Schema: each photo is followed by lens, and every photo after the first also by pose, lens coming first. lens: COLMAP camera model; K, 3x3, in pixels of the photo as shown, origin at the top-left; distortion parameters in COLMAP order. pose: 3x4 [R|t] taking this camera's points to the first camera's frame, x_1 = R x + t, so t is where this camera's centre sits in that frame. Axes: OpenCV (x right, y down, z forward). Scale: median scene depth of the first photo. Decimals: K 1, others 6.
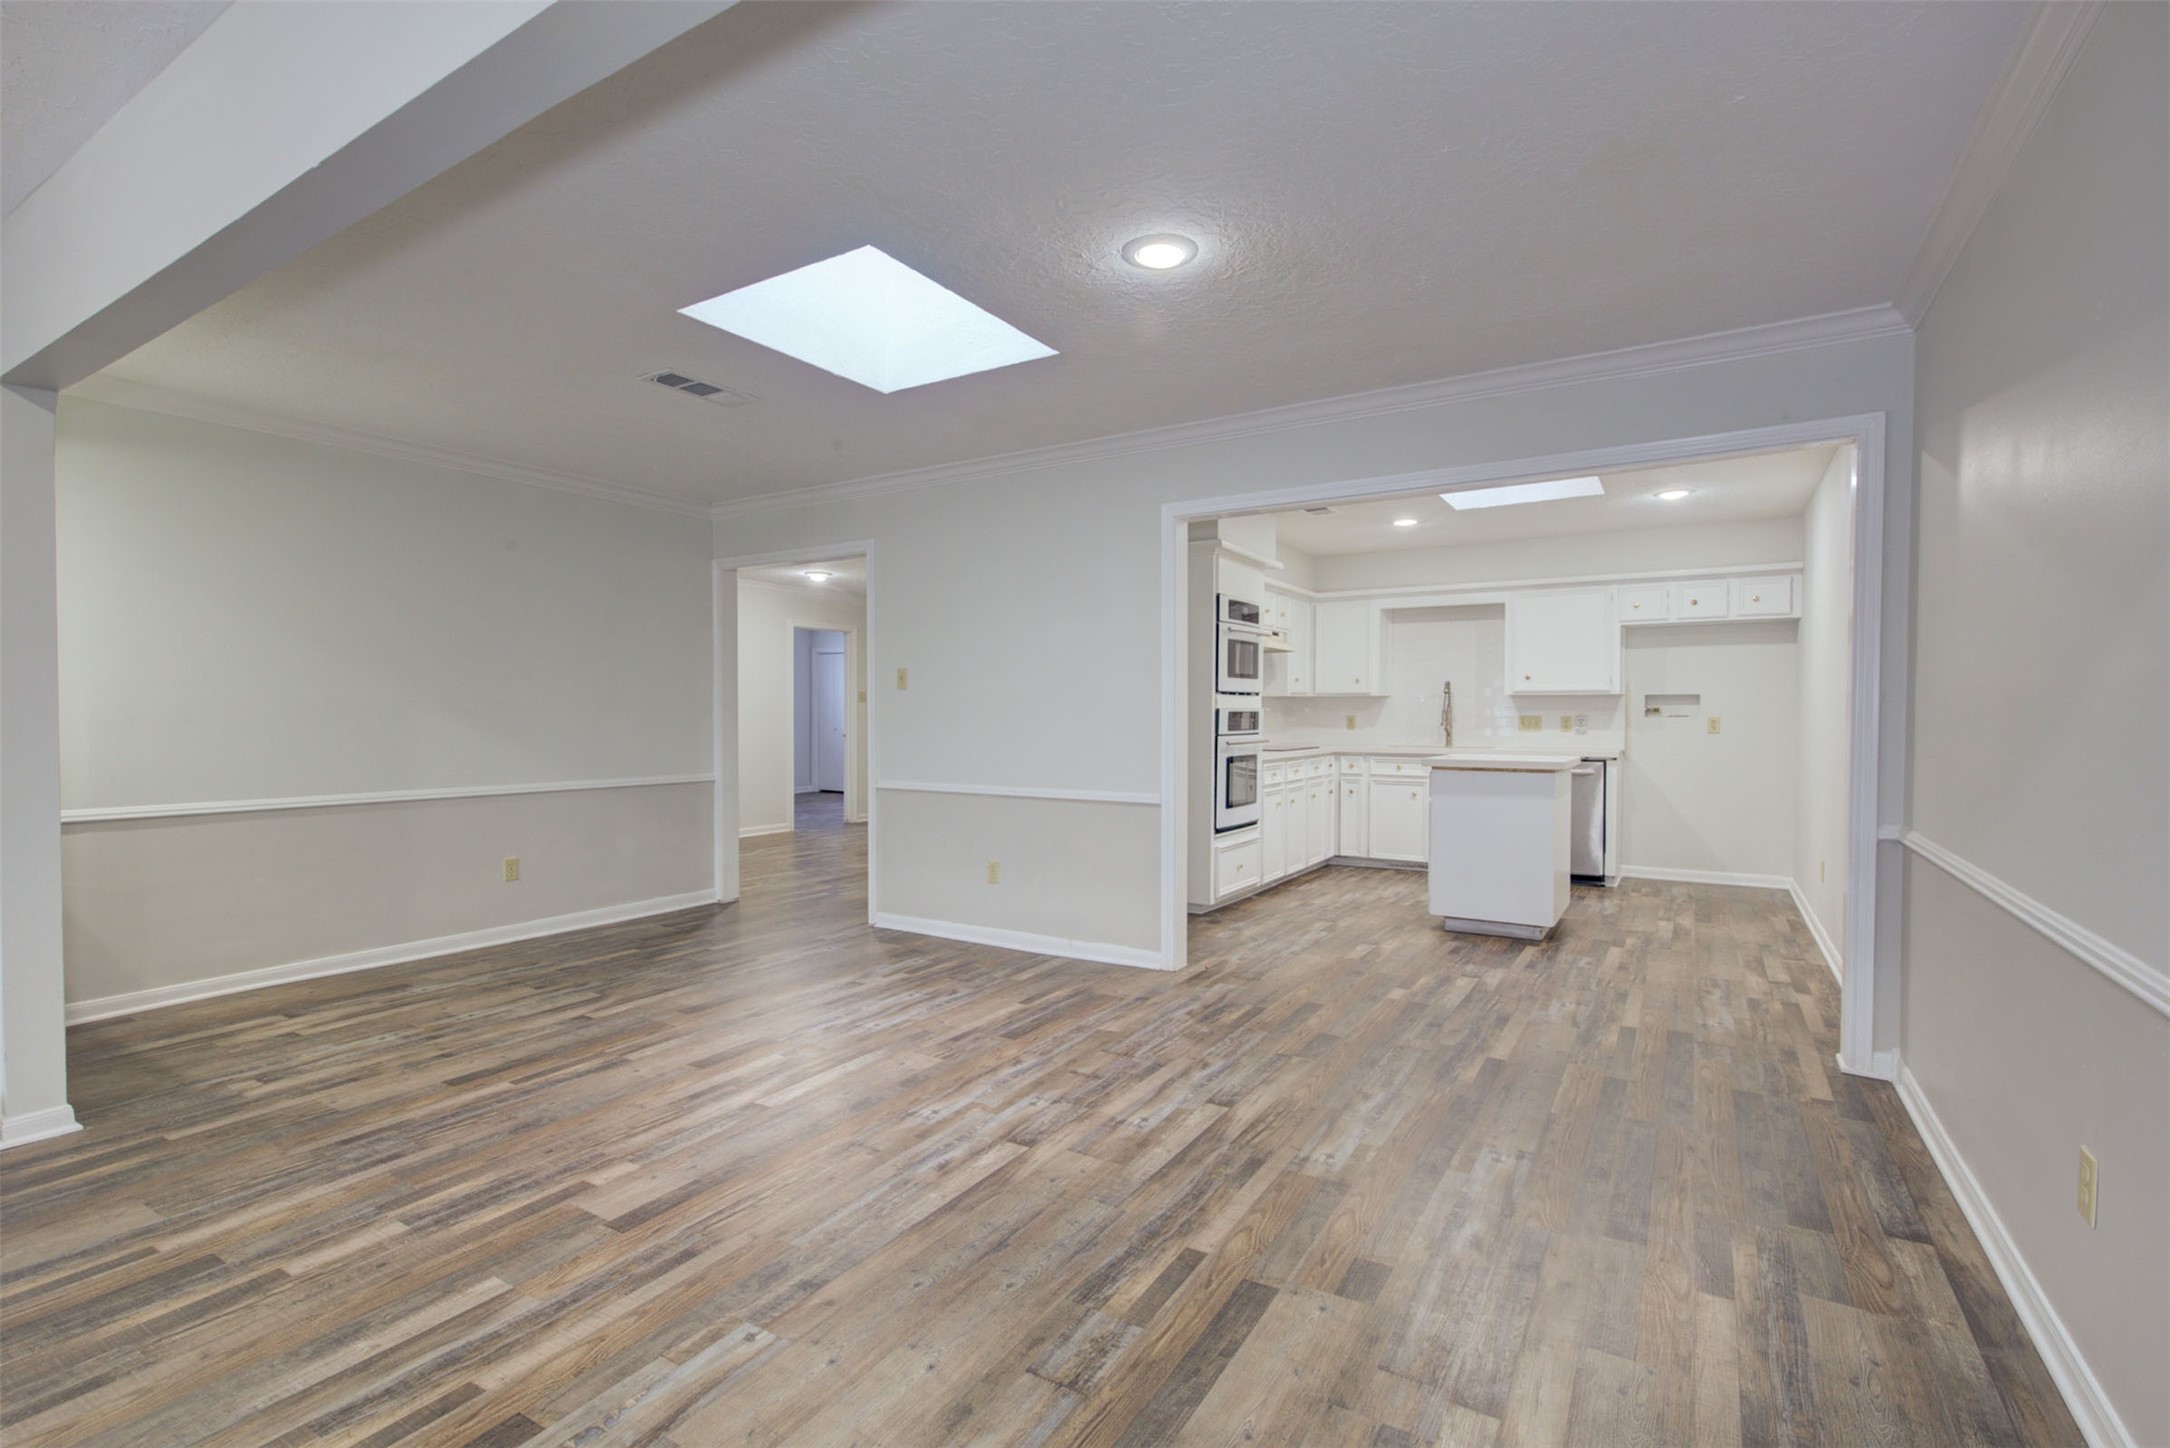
lens RADIAL K [[989.0, 0, 1084.9], [0, 989.0, 728.3], [0, 0, 1]] dist [-0.000404, 0.000268]
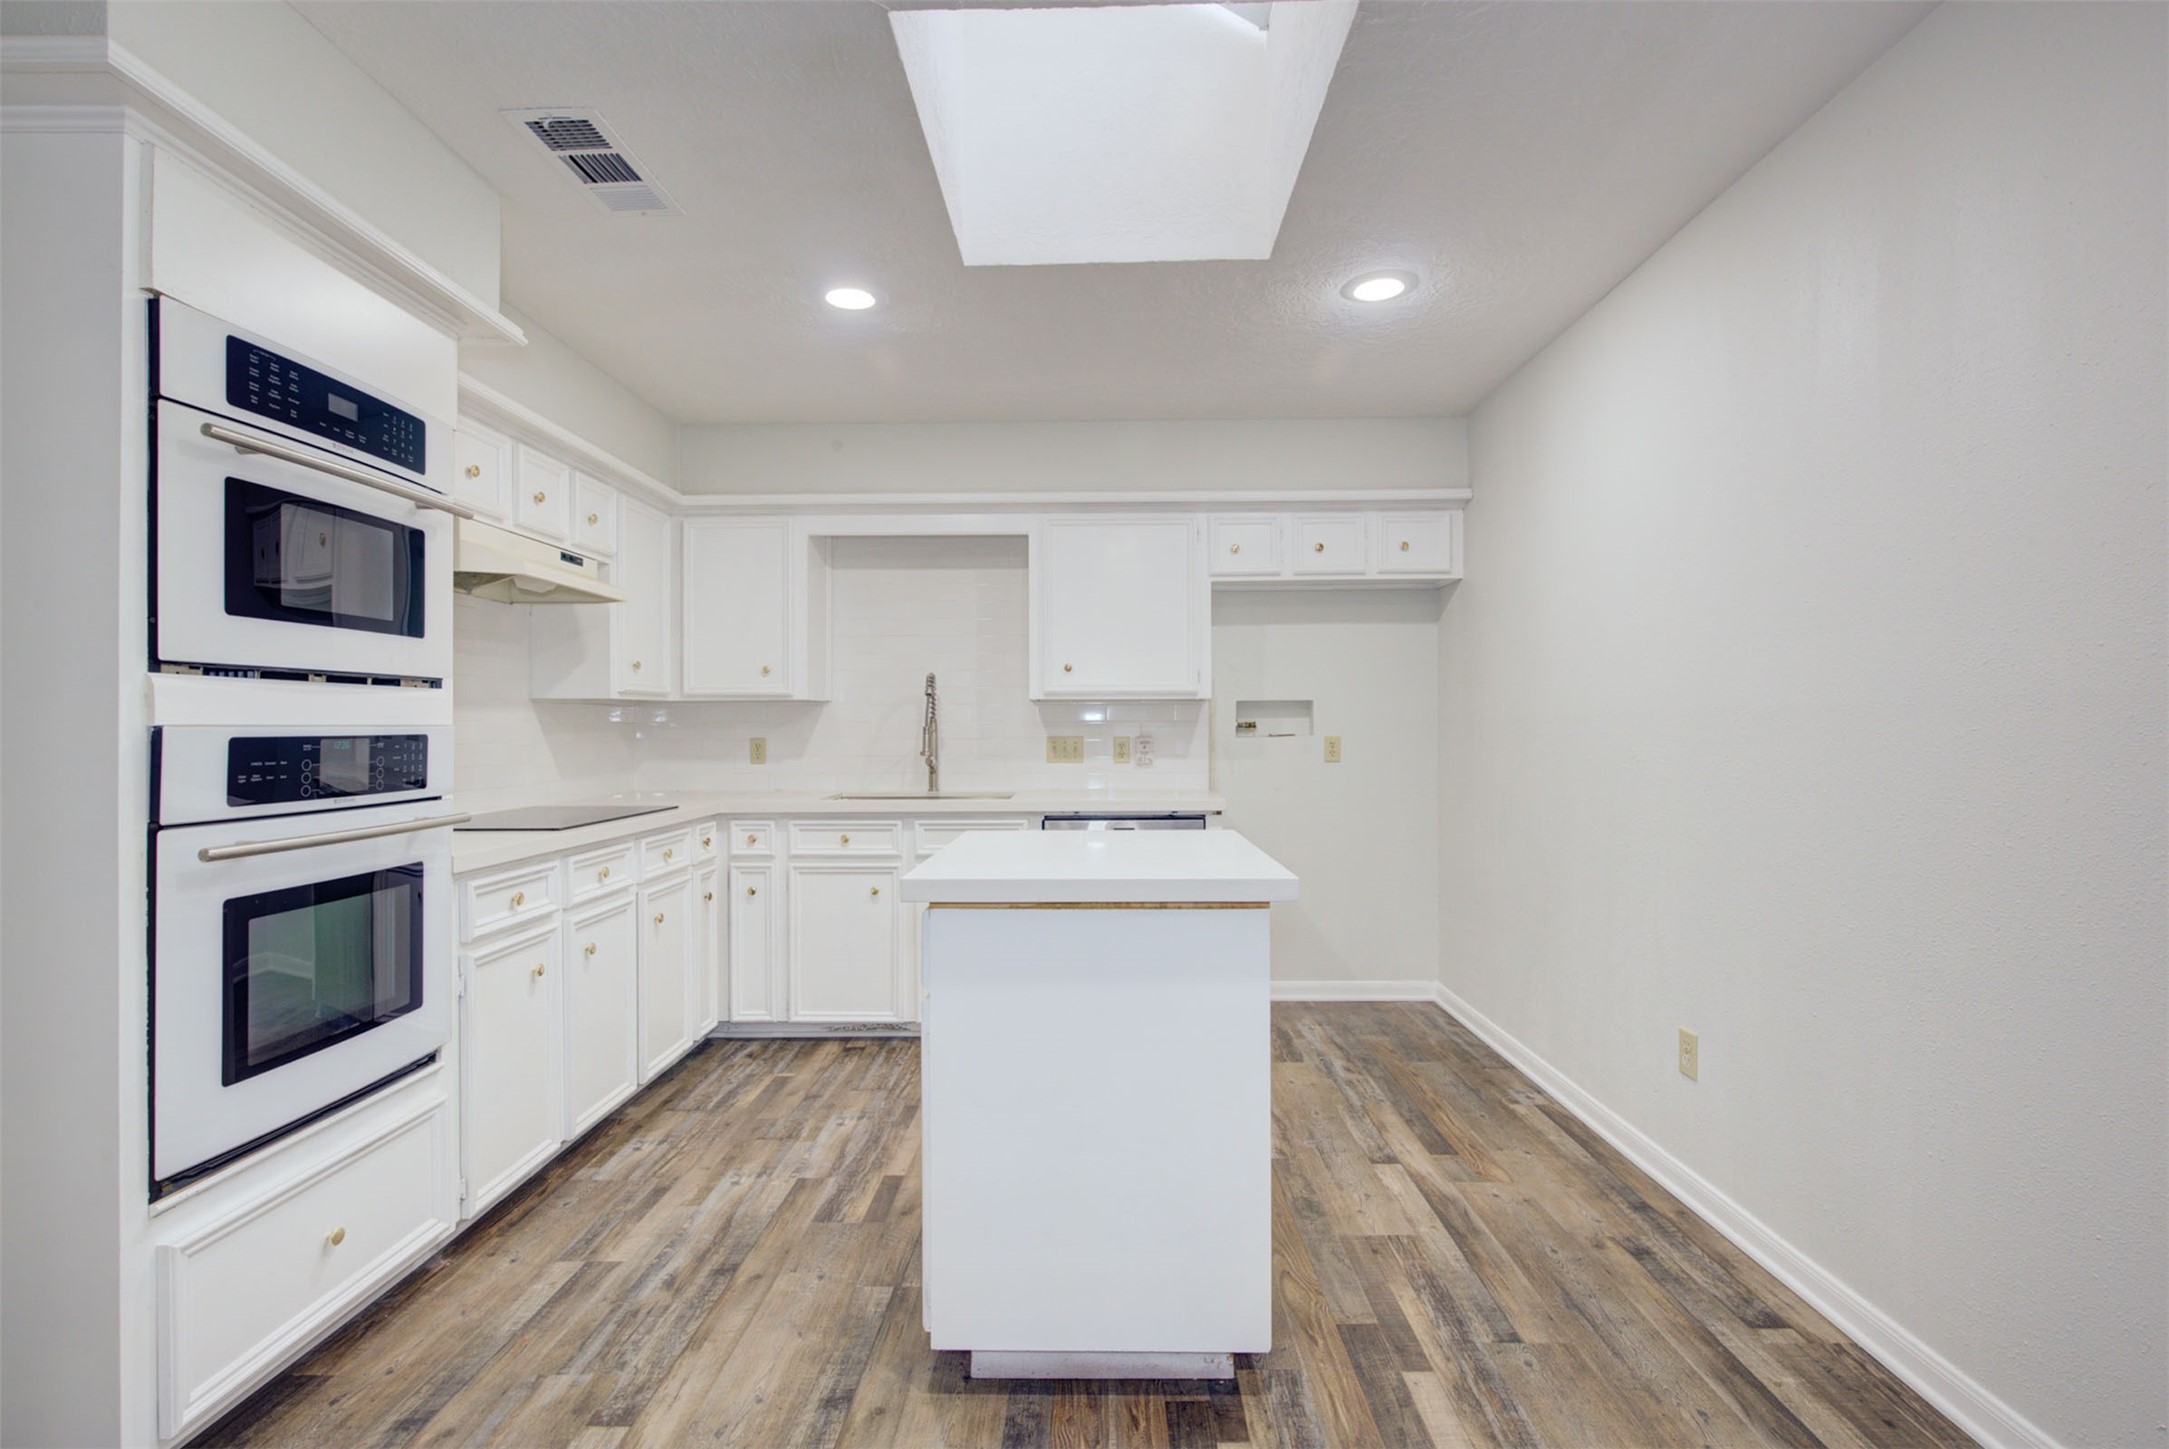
lens RADIAL K [[988.6, 0, 1084.4], [0, 988.6, 728.8], [0, 0, 1]] dist [-0.000404, 0.000268]
pose [[0.861113, -0.005578, 0.508382, 0.176158], [0.013520, 0.999837, -0.011930, -0.010625], [-0.508233, 0.017147, 0.861049, 0.531608]]
